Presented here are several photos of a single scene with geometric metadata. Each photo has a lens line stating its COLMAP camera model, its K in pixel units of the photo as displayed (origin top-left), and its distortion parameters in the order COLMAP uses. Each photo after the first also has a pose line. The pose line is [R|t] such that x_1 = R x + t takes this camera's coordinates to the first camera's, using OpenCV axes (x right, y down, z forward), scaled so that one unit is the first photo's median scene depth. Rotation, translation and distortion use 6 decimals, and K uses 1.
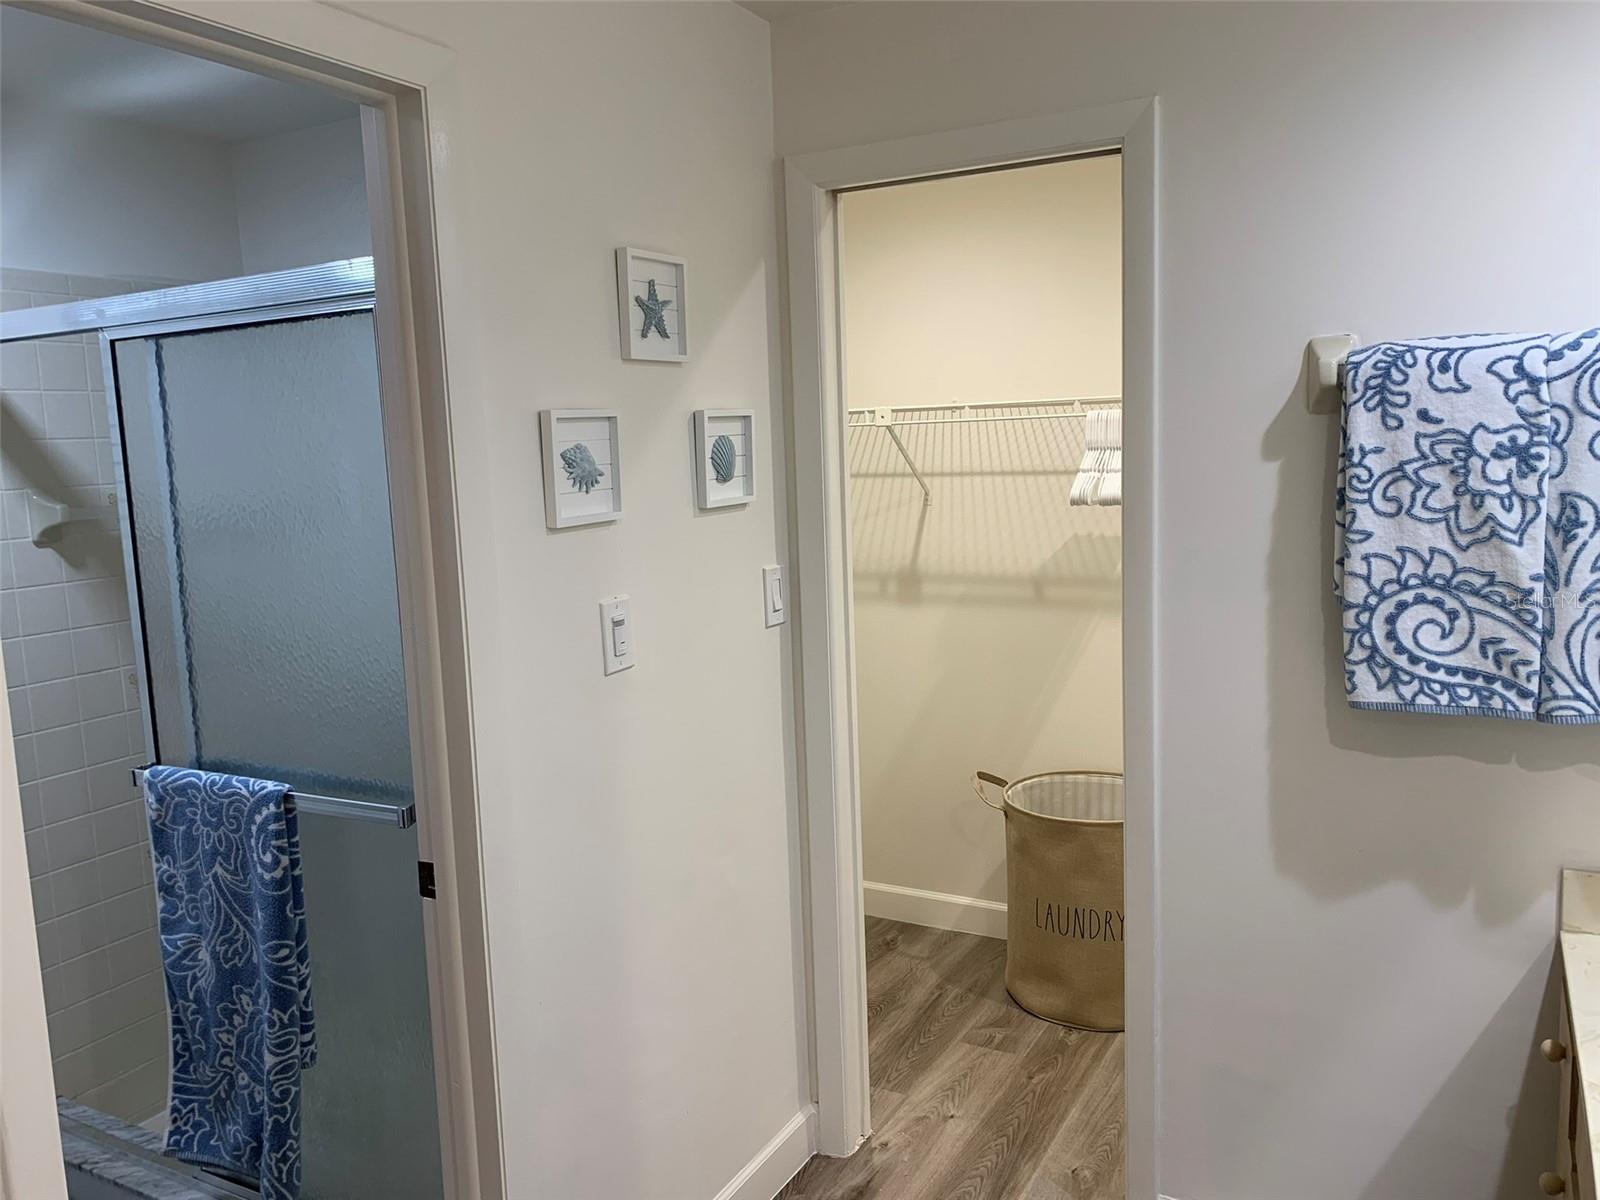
lens RADIAL K [[1277.0, 0, 800.0], [0, 1277.0, 600.0], [0, 0, 1]] dist [-0.010238, 0.048342]
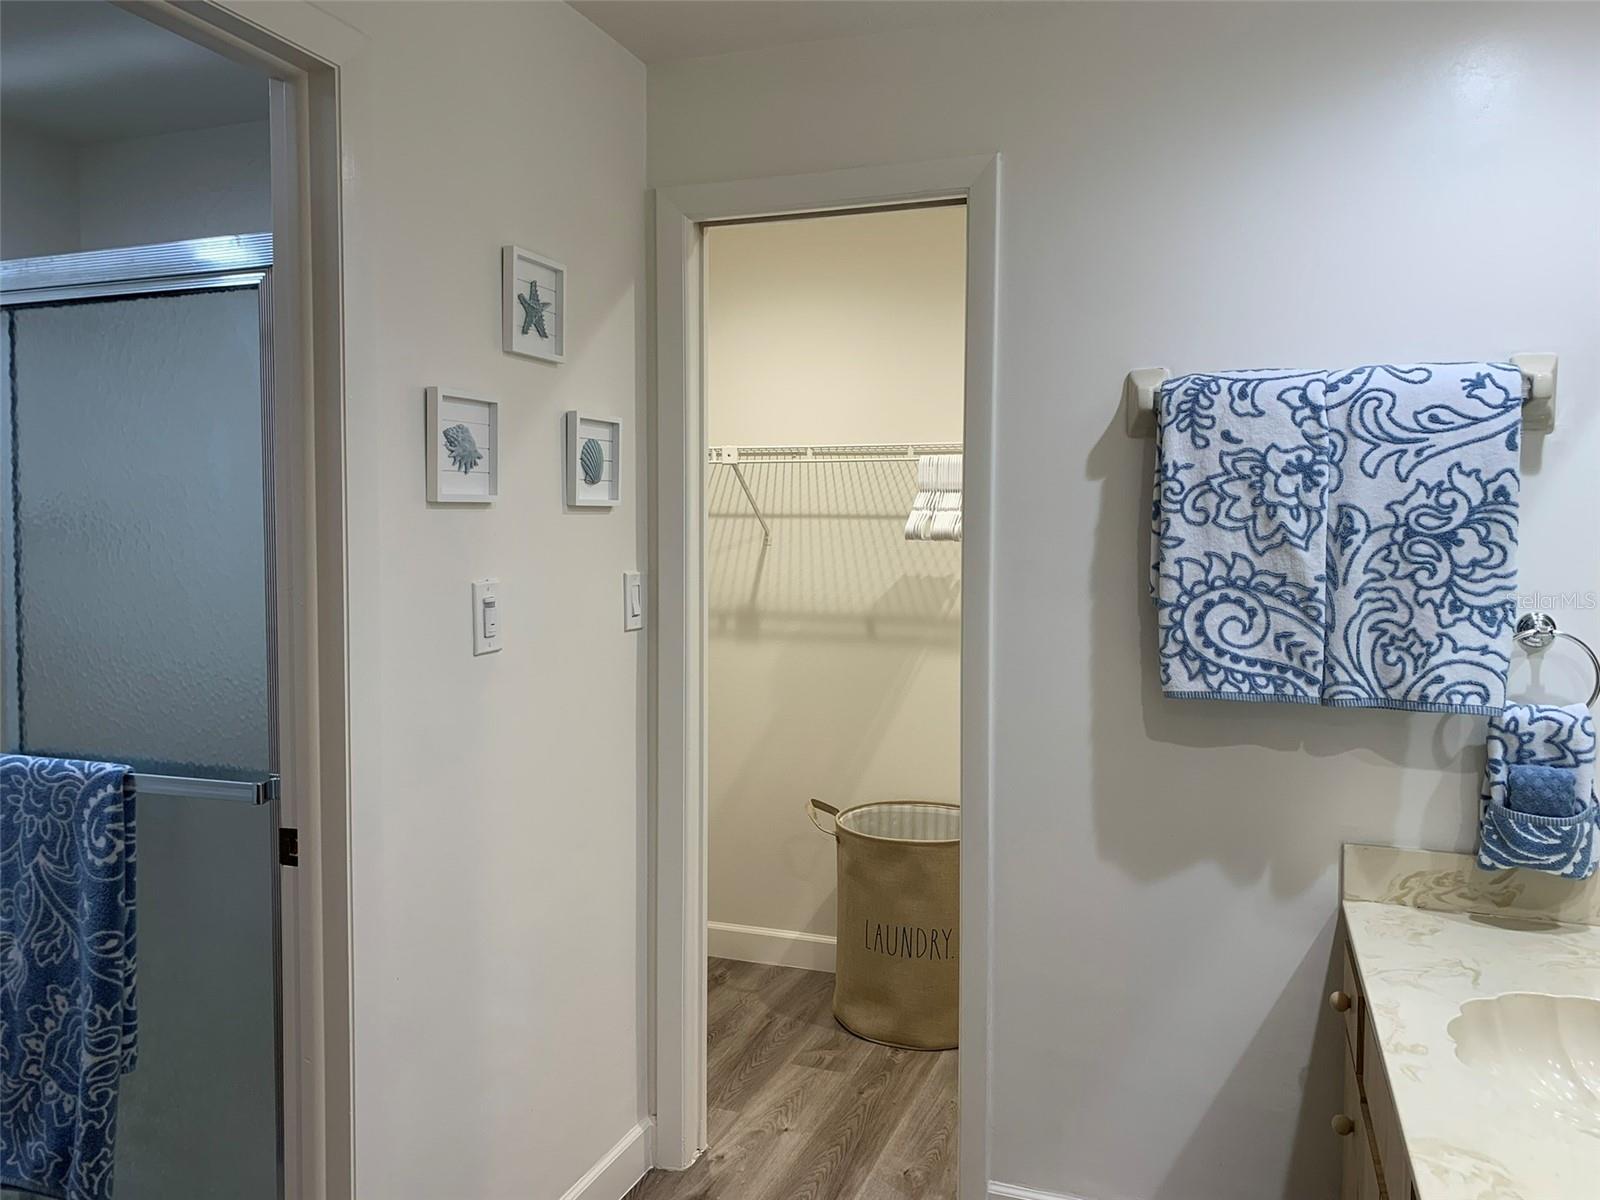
lens RADIAL K [[1269.8, 0, 800.0], [0, 1269.8, 600.0], [0, 0, 1]] dist [0.013685, -0.000350]
pose [[0.987556, 0.031660, 0.154047, -0.051379], [-0.018761, 0.996249, -0.084480, 0.091996], [-0.156144, 0.080539, 0.984445, -0.041650]]
